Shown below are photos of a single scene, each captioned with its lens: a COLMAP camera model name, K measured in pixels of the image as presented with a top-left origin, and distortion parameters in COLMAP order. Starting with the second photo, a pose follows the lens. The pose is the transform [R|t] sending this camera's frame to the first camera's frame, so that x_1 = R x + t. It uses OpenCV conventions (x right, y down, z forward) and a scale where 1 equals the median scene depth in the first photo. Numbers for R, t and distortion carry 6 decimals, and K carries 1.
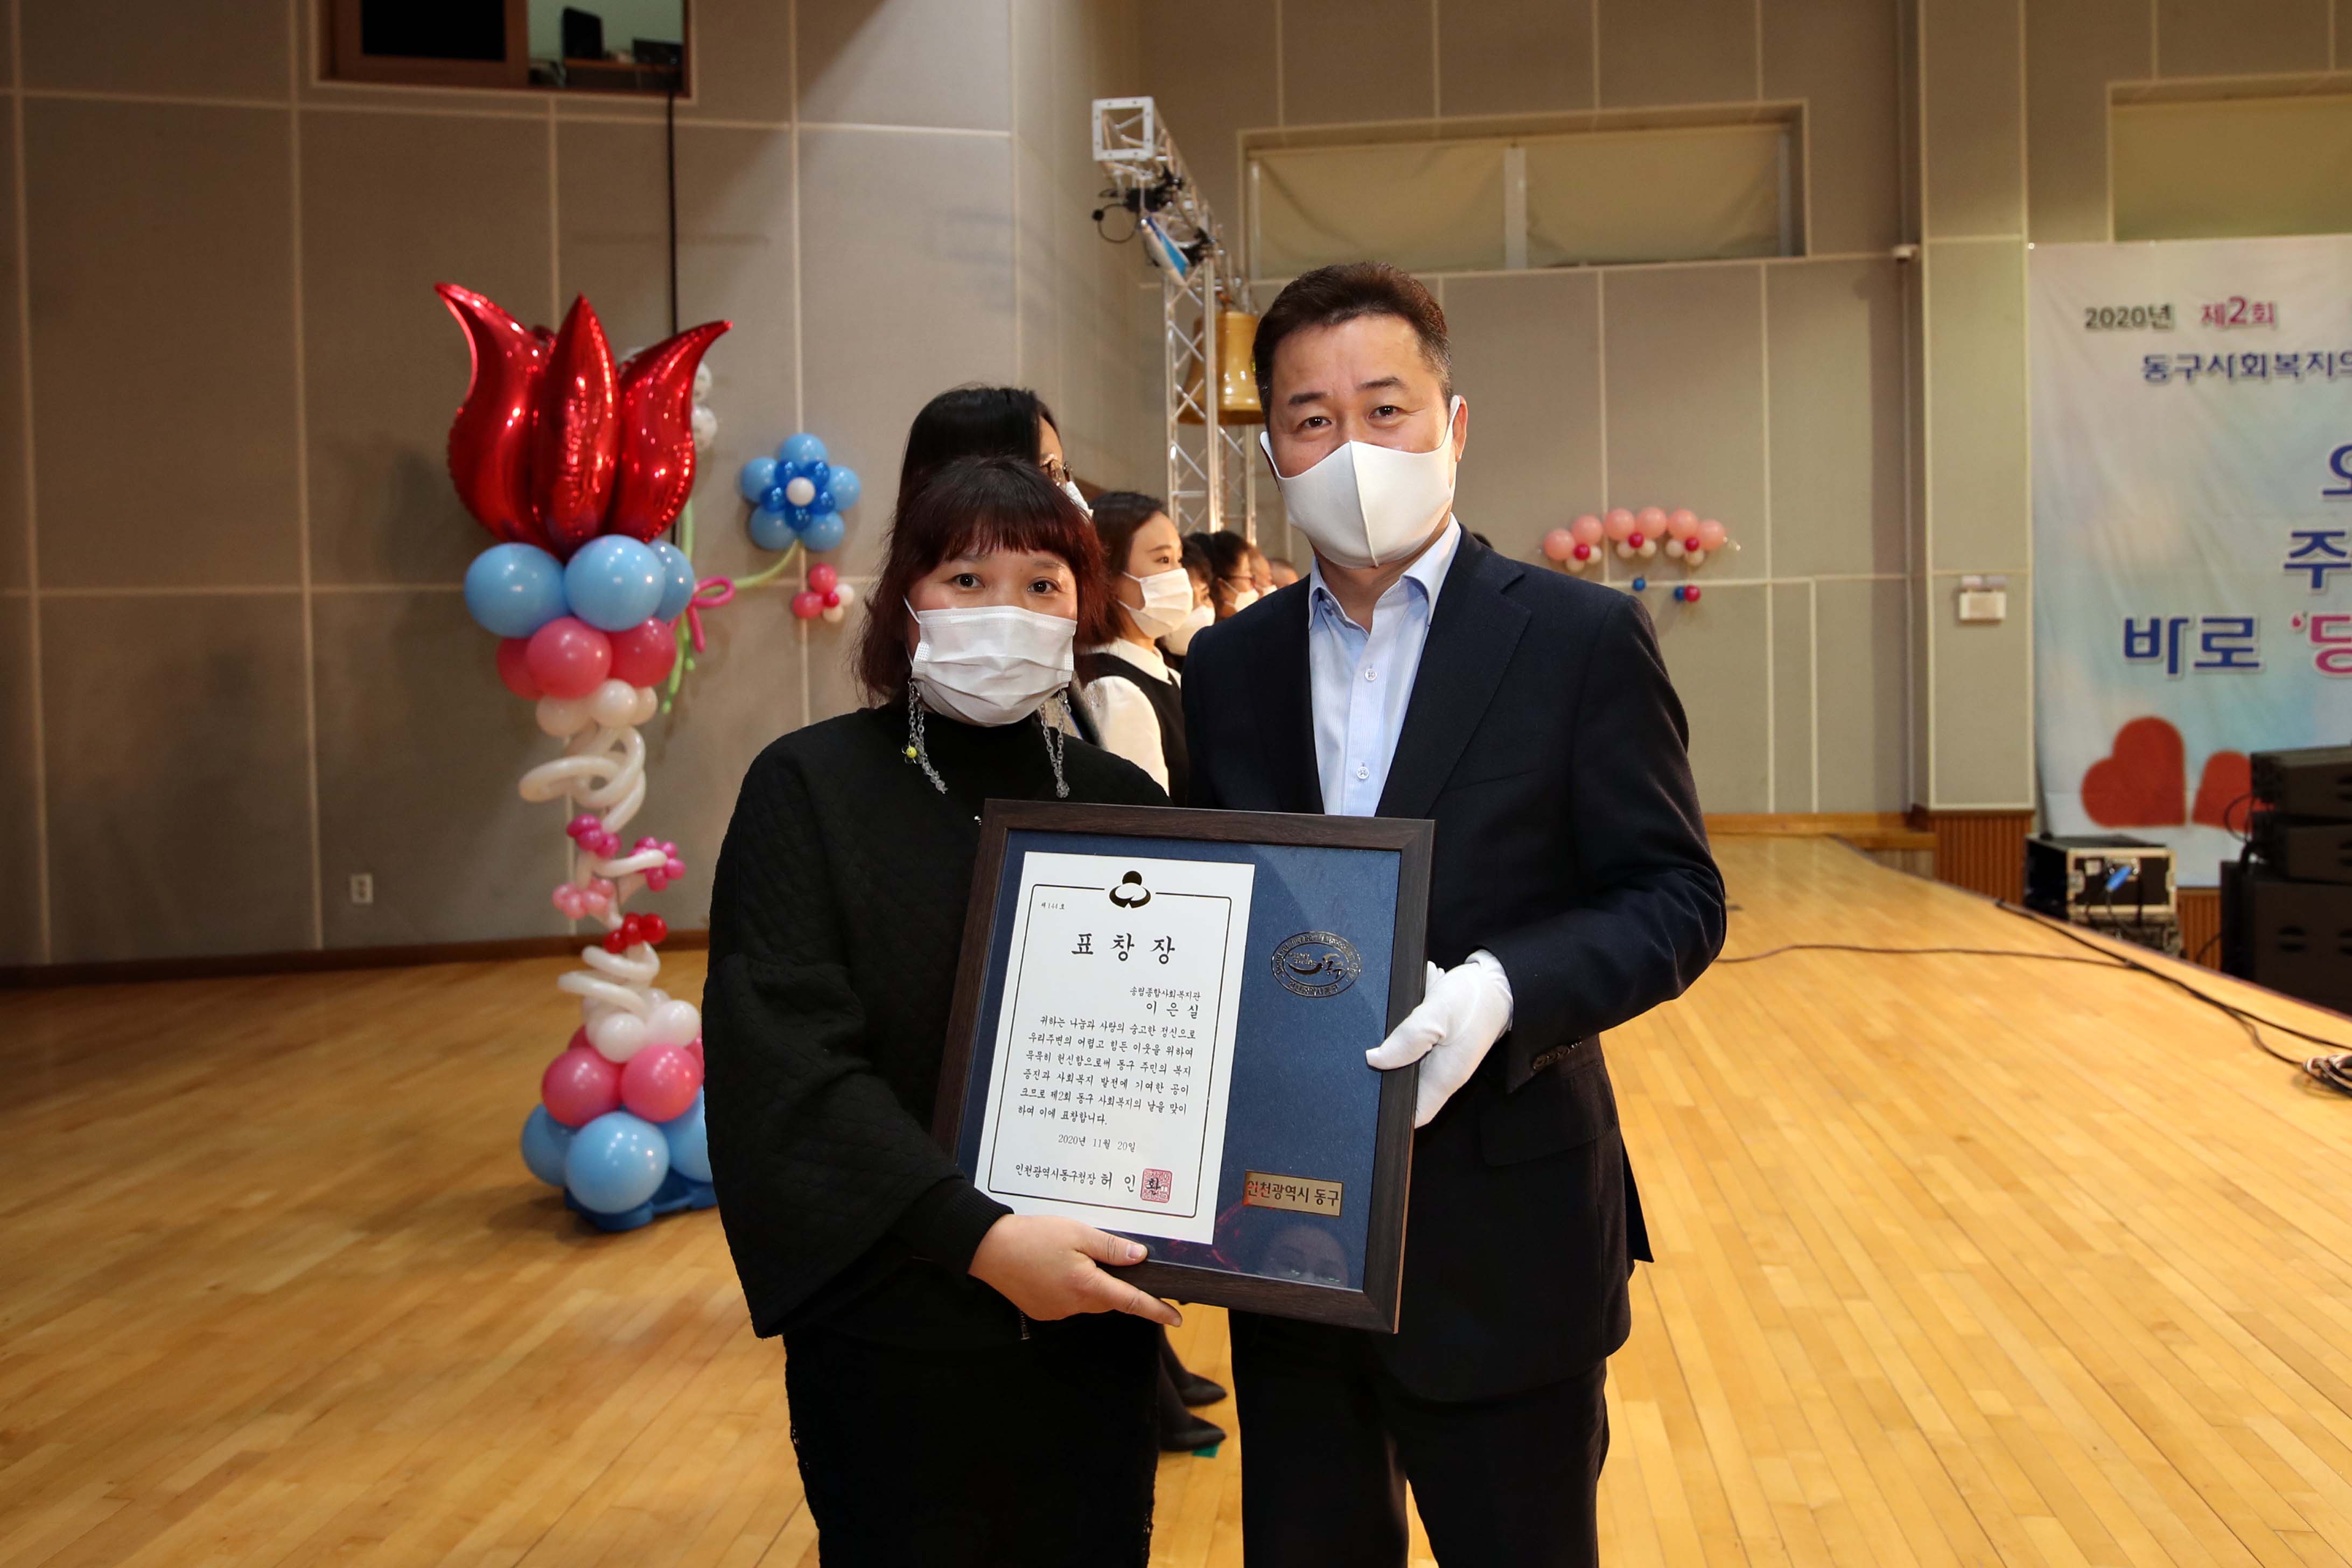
lens RADIAL K [[1492.6, 0, 1213.6], [0, 1492.6, 657.2], [0, 0, 1]] dist [-0.053066, 0.035715]
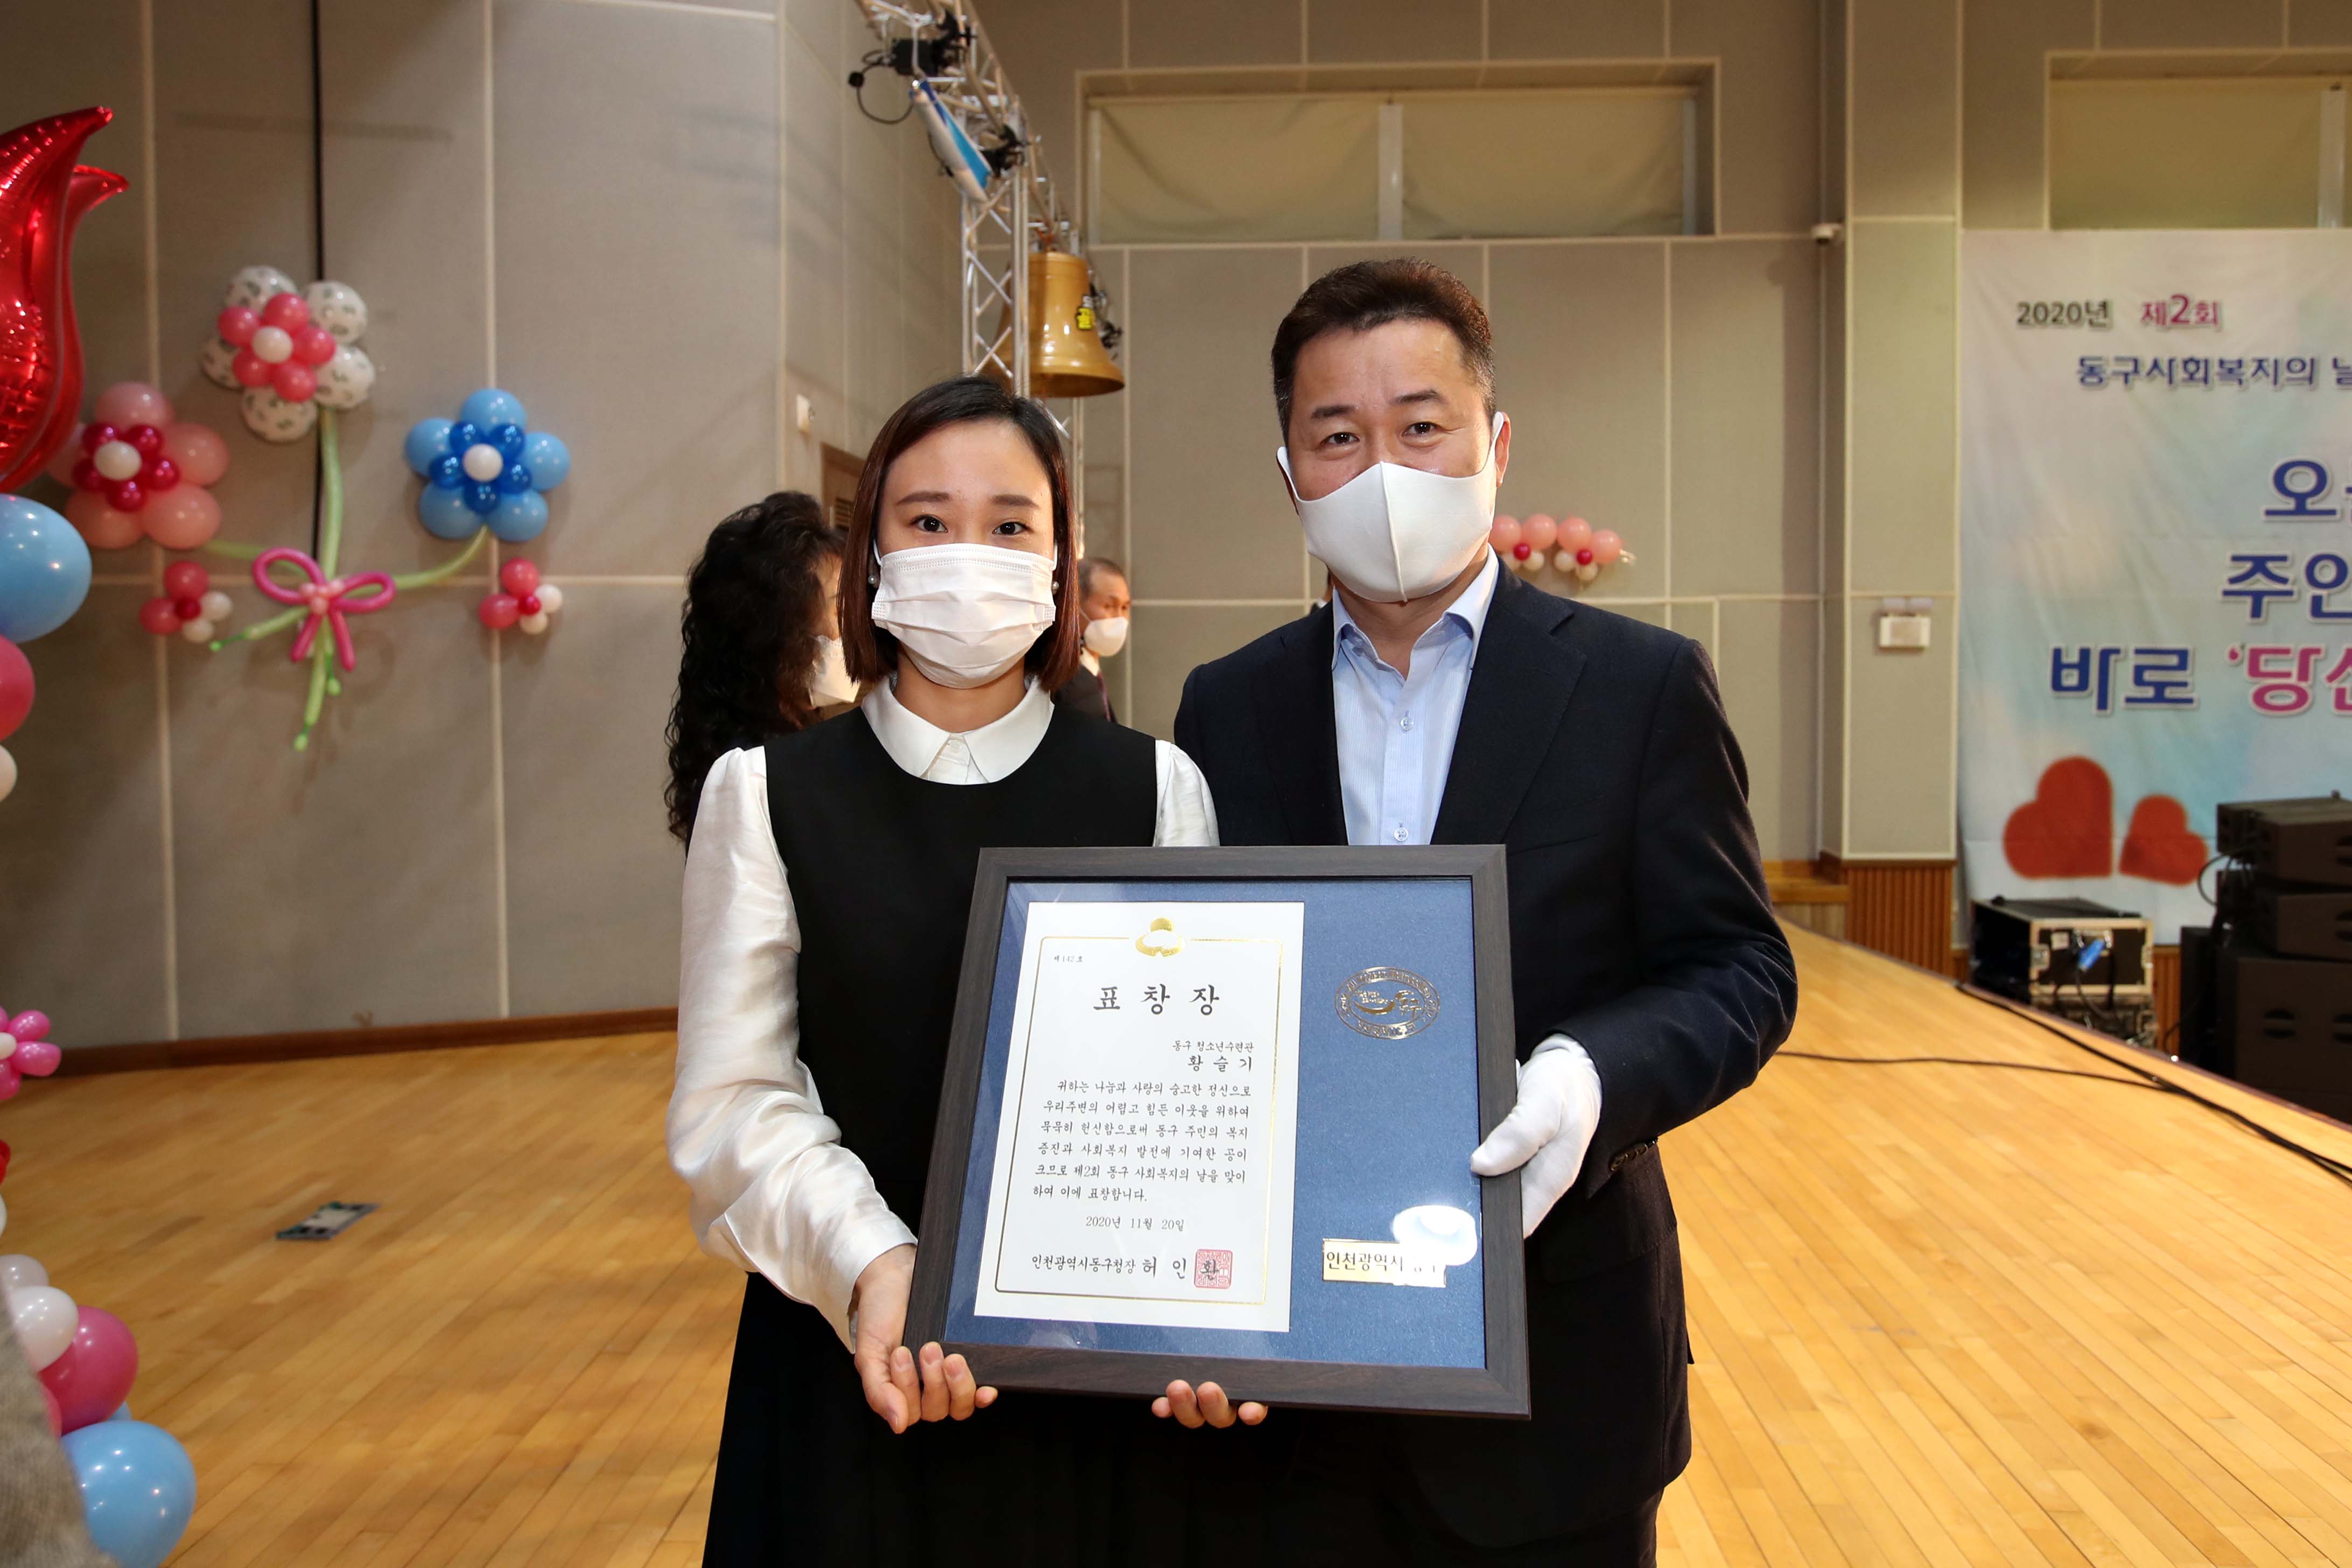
lens RADIAL K [[1452.2, 0, 1175.6], [0, 1452.2, 686.1], [0, 0, 1]] dist [-0.052432, 0.034896]
pose [[0.997083, 0.011255, 0.075489, 0.016381], [-0.012176, 0.999857, 0.011741, -0.006733], [-0.075346, -0.012626, 0.997078, 0.166820]]
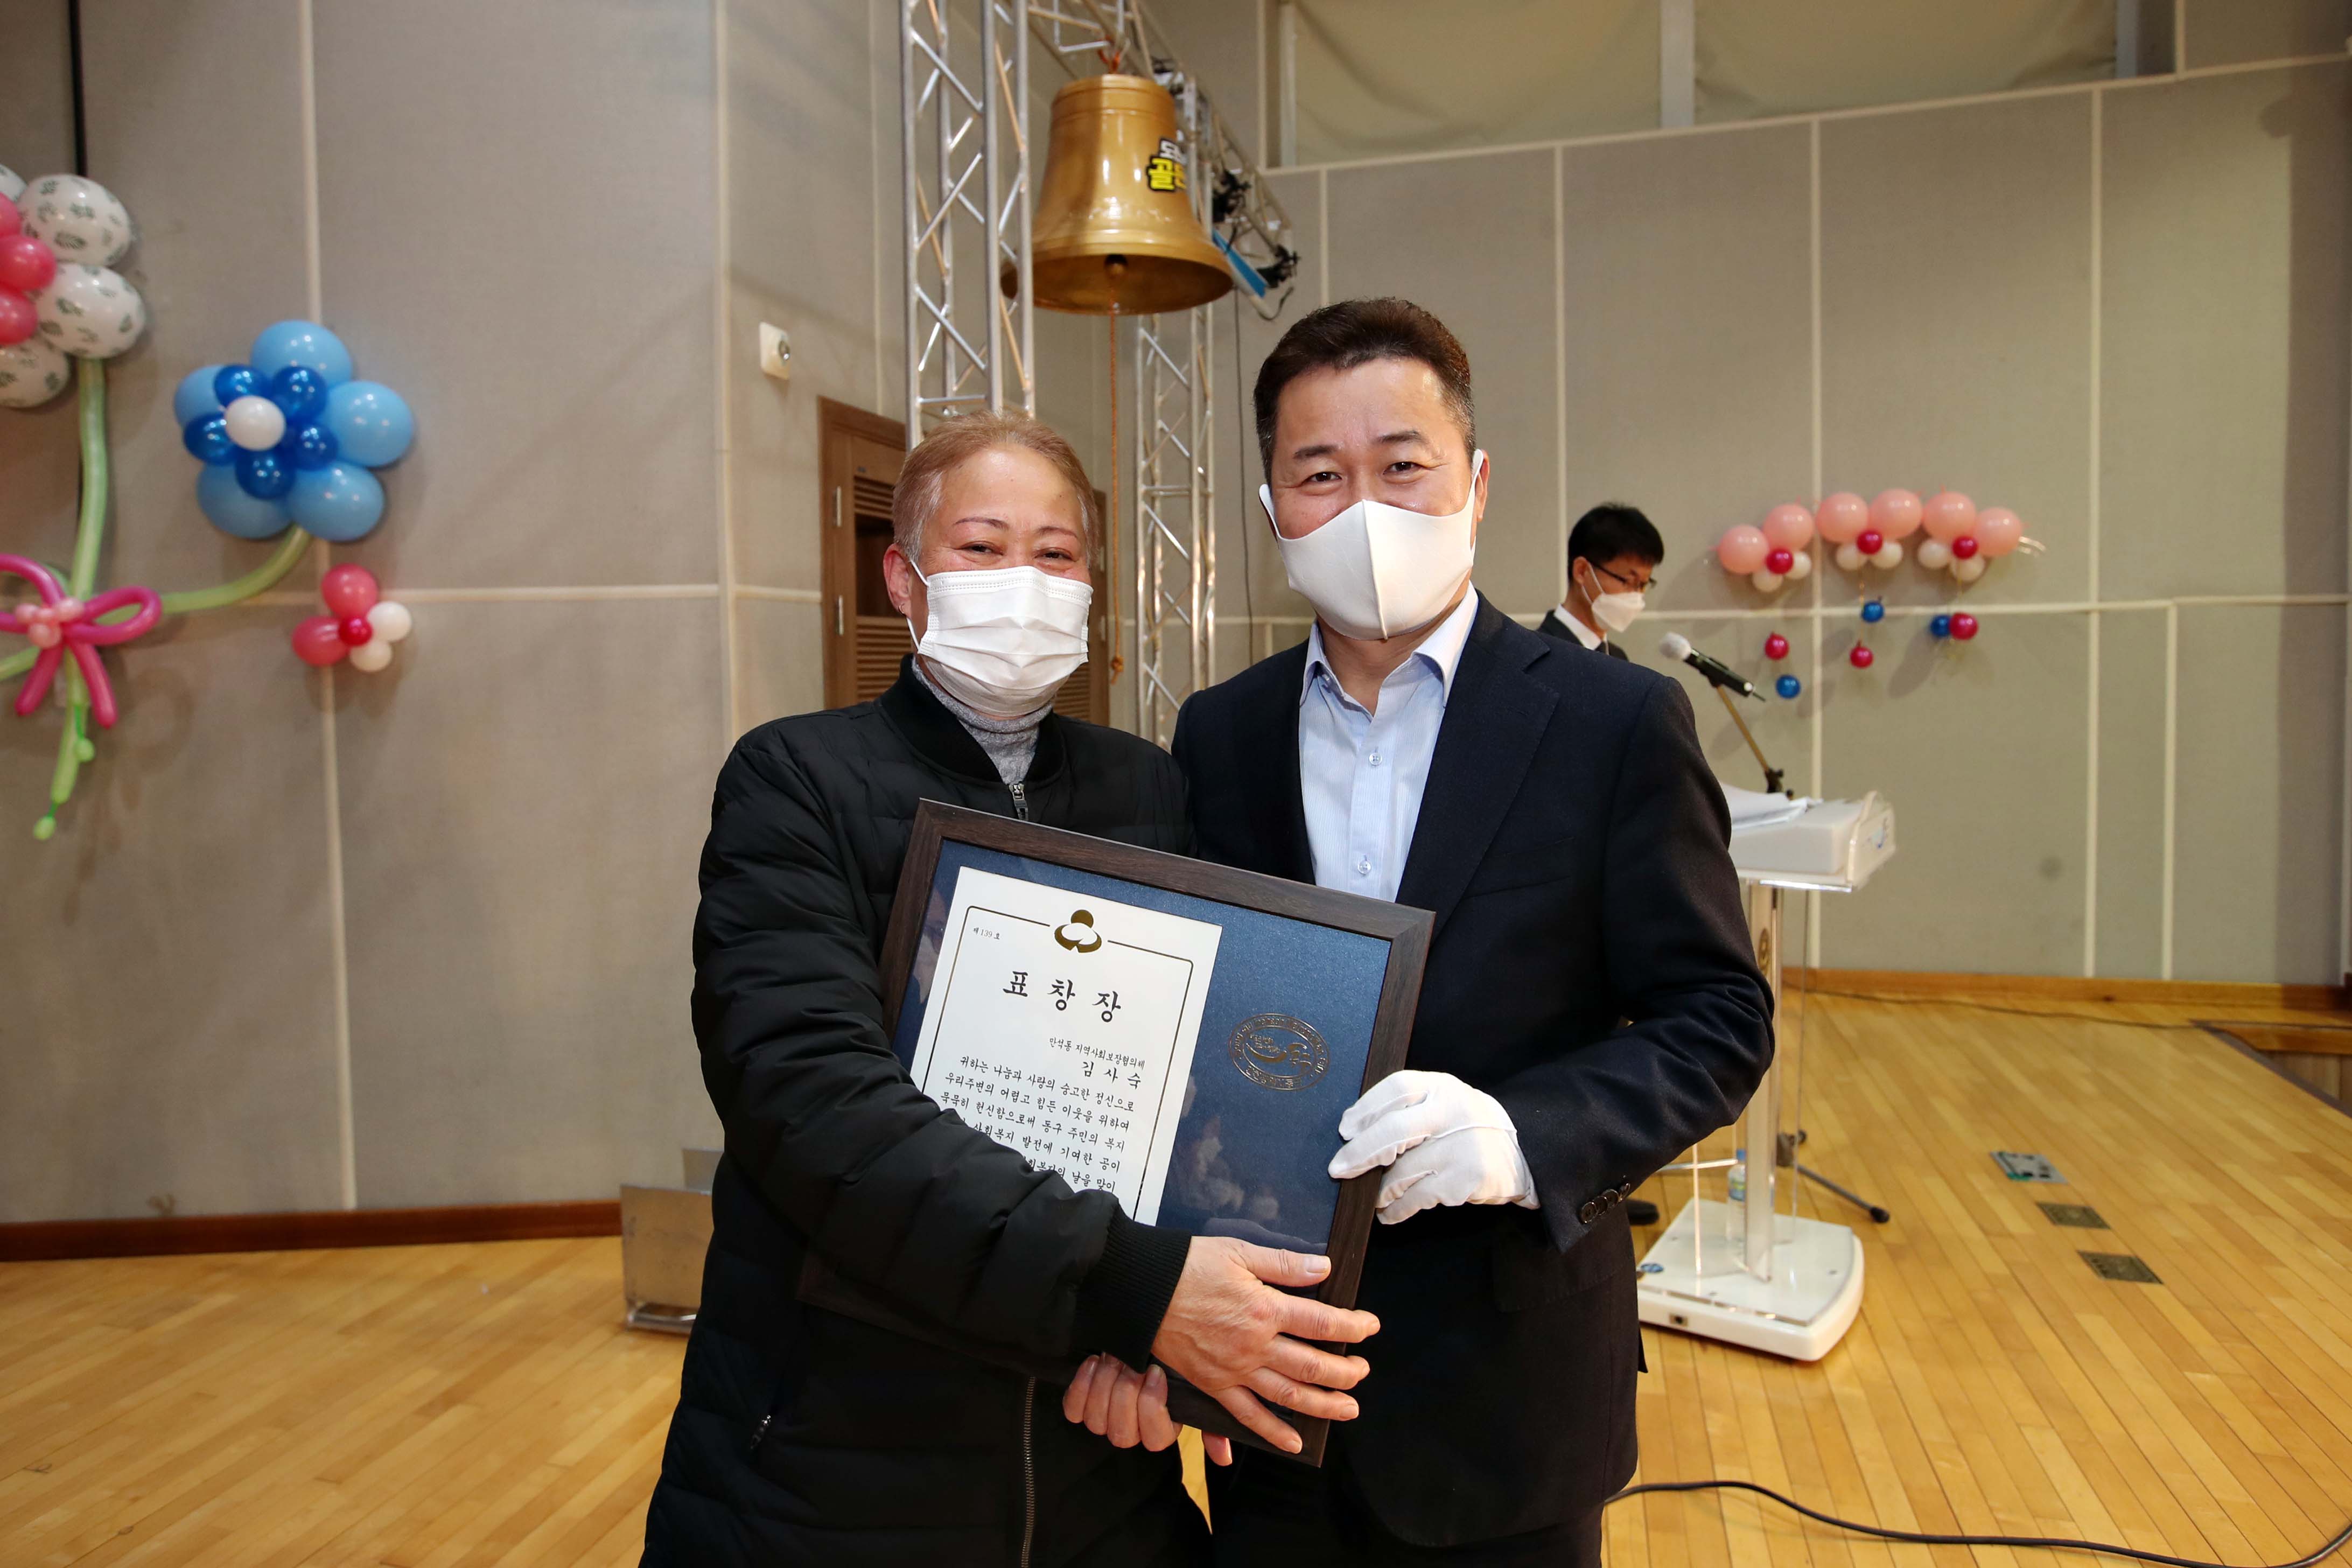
lens RADIAL K [[1352.3, 0, 1178.1], [0, 1352.3, 715.5], [0, 0, 1]] dist [-0.045463, 0.026524]
pose [[0.989563, 0.010853, -0.143689, 0.079402], [-0.007907, 0.999747, 0.021056, -0.015002], [0.143881, -0.019700, 0.989399, 0.412849]]
